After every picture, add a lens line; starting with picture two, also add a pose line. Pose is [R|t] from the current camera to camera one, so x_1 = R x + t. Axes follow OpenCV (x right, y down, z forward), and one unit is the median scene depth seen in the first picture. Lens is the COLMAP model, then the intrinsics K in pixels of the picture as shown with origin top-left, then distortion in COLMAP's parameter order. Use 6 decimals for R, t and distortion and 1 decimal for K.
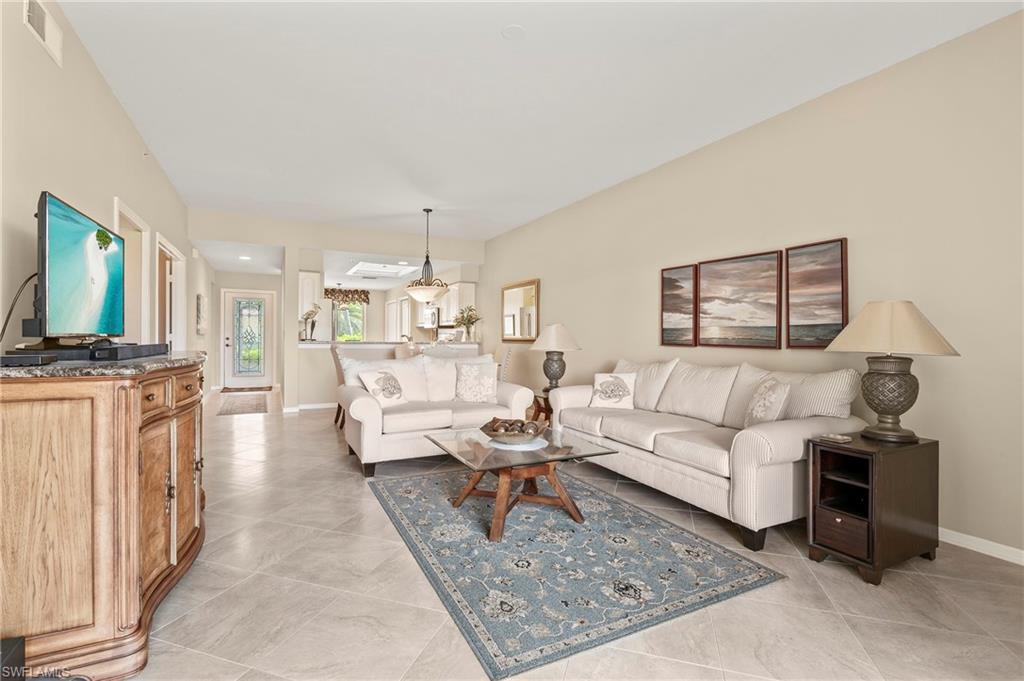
lens RADIAL K [[467.5, 0, 513.2], [0, 467.5, 338.6], [0, 0, 1]] dist [-0.004363, -0.000123]
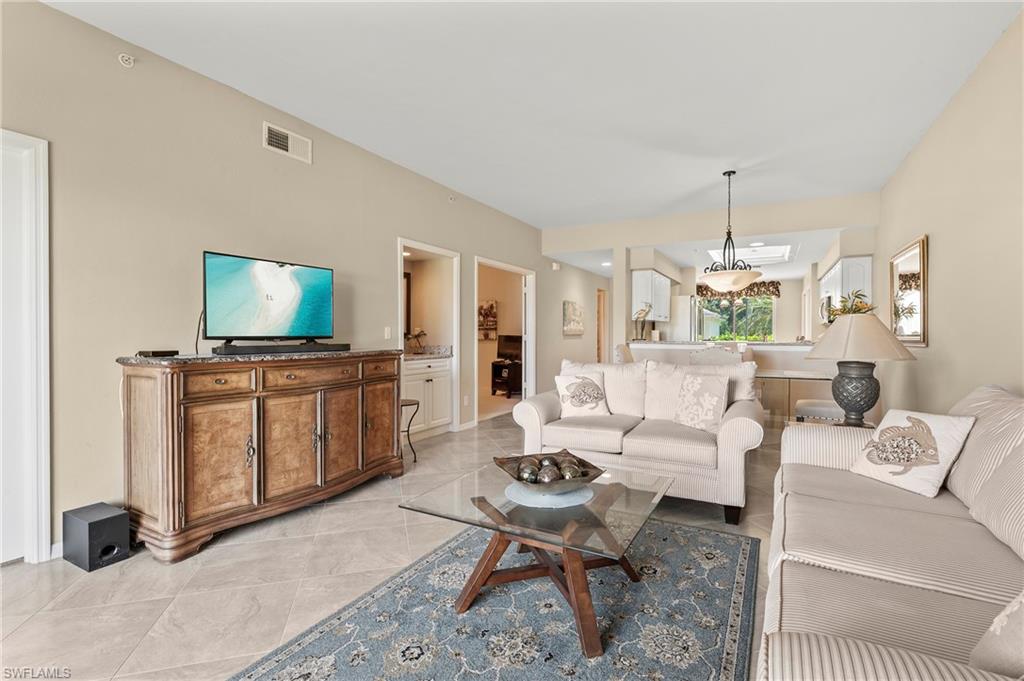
lens RADIAL K [[467.5, 0, 512.6], [0, 467.5, 339.7], [0, 0, 1]] dist [-0.004363, -0.000123]
pose [[0.553864, 0.002159, -0.832604, 0.393537], [0.001966, 0.999990, 0.003901, -0.002961], [0.832605, -0.003798, 0.553854, 0.406887]]
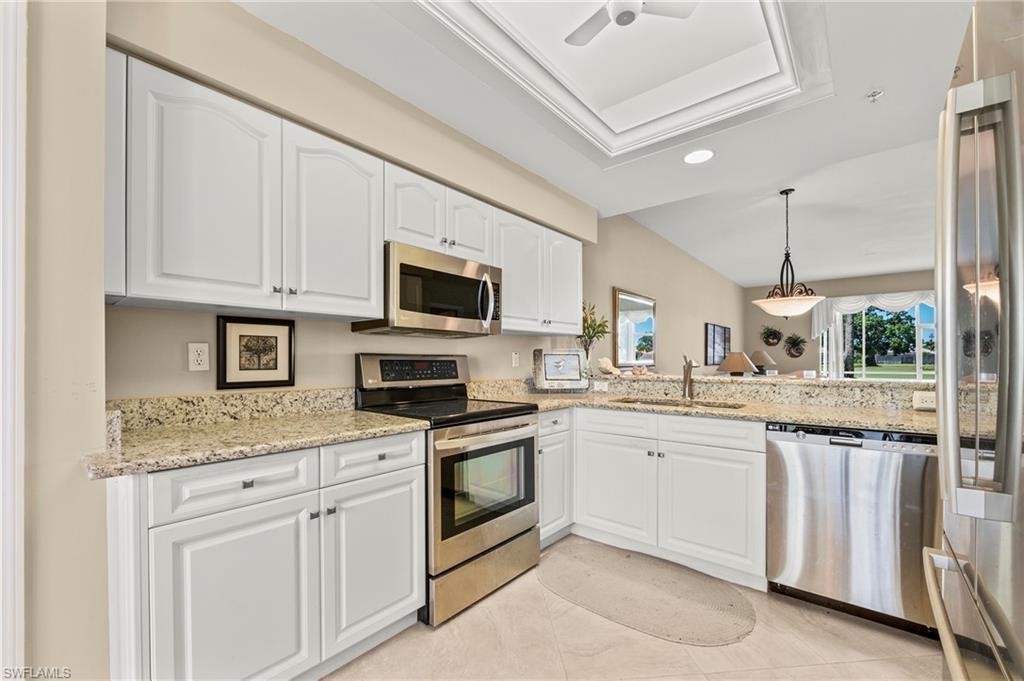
lens RADIAL K [[424.0, 0, 517.4], [0, 424.0, 359.4], [0, 0, 1]] dist [-0.006756, -0.000616]
pose [[-0.386925, -0.006227, 0.922090, -0.962854], [-0.000830, 0.999979, 0.006405, -0.019785], [-0.922111, 0.001713, -0.386922, 2.485380]]
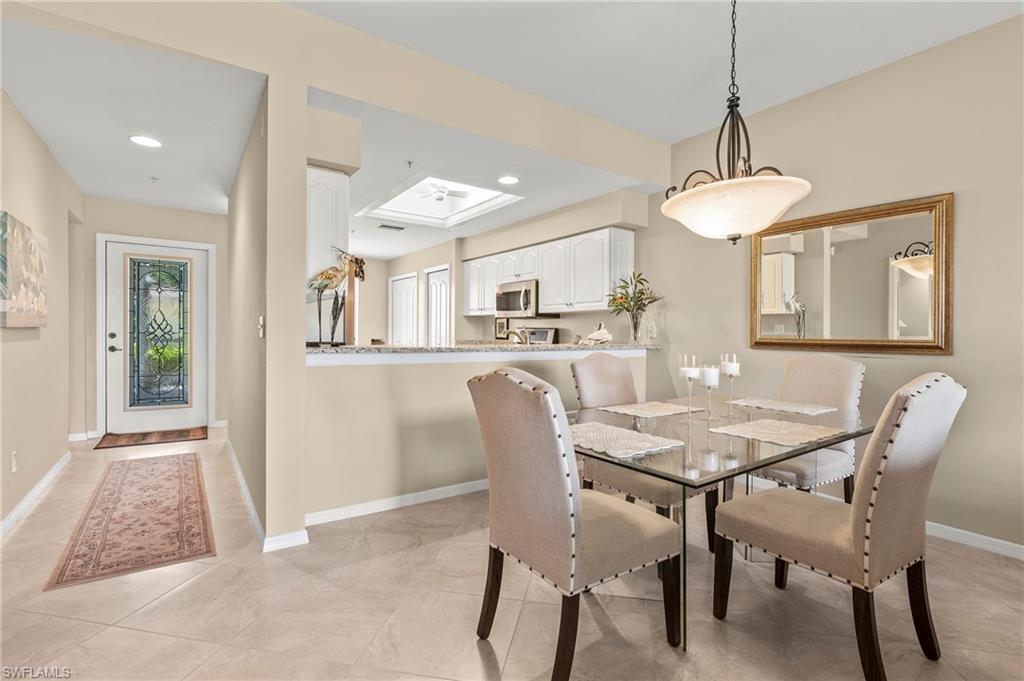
lens RADIAL K [[470.5, 0, 525.7], [0, 470.5, 335.3], [0, 0, 1]] dist [-0.016955, -0.000347]
pose [[0.989157, 0.000655, 0.146858, -0.574074], [-0.002026, 0.999956, 0.009185, -0.013628], [-0.146846, -0.009383, 0.989115, 1.029199]]
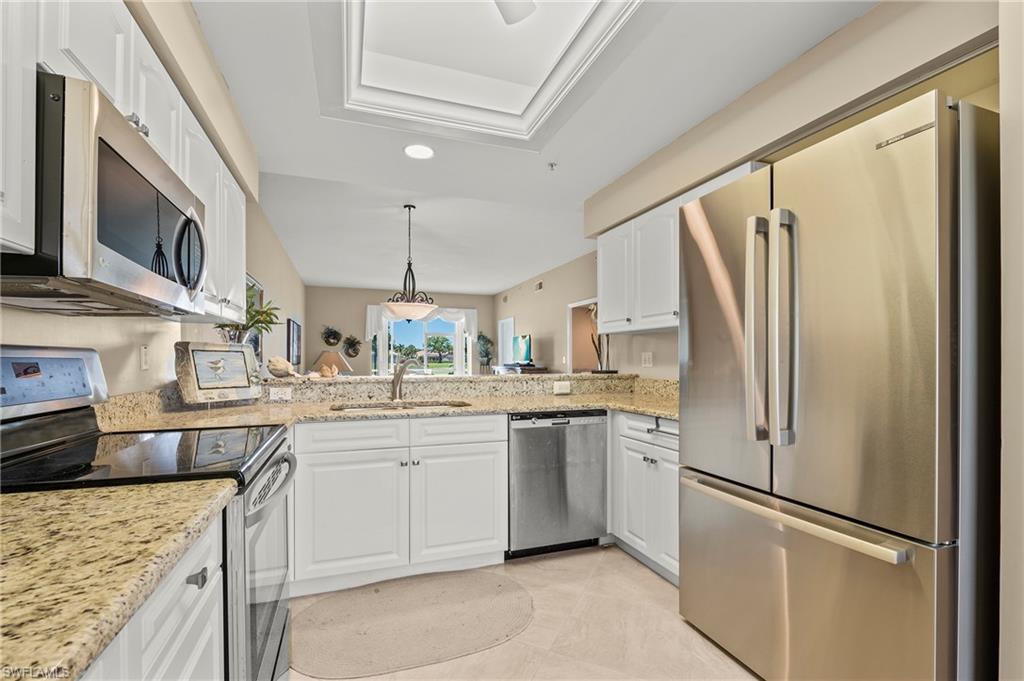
lens RADIAL K [[439.4, 0, 512.2], [0, 439.4, 359.4], [0, 0, 1]] dist [0.000680, -0.000333]
pose [[-0.990702, -0.010050, 0.135676, -0.709243], [-0.009945, 0.999949, 0.001453, -0.017633], [-0.135683, 0.000091, -0.990752, 2.607790]]
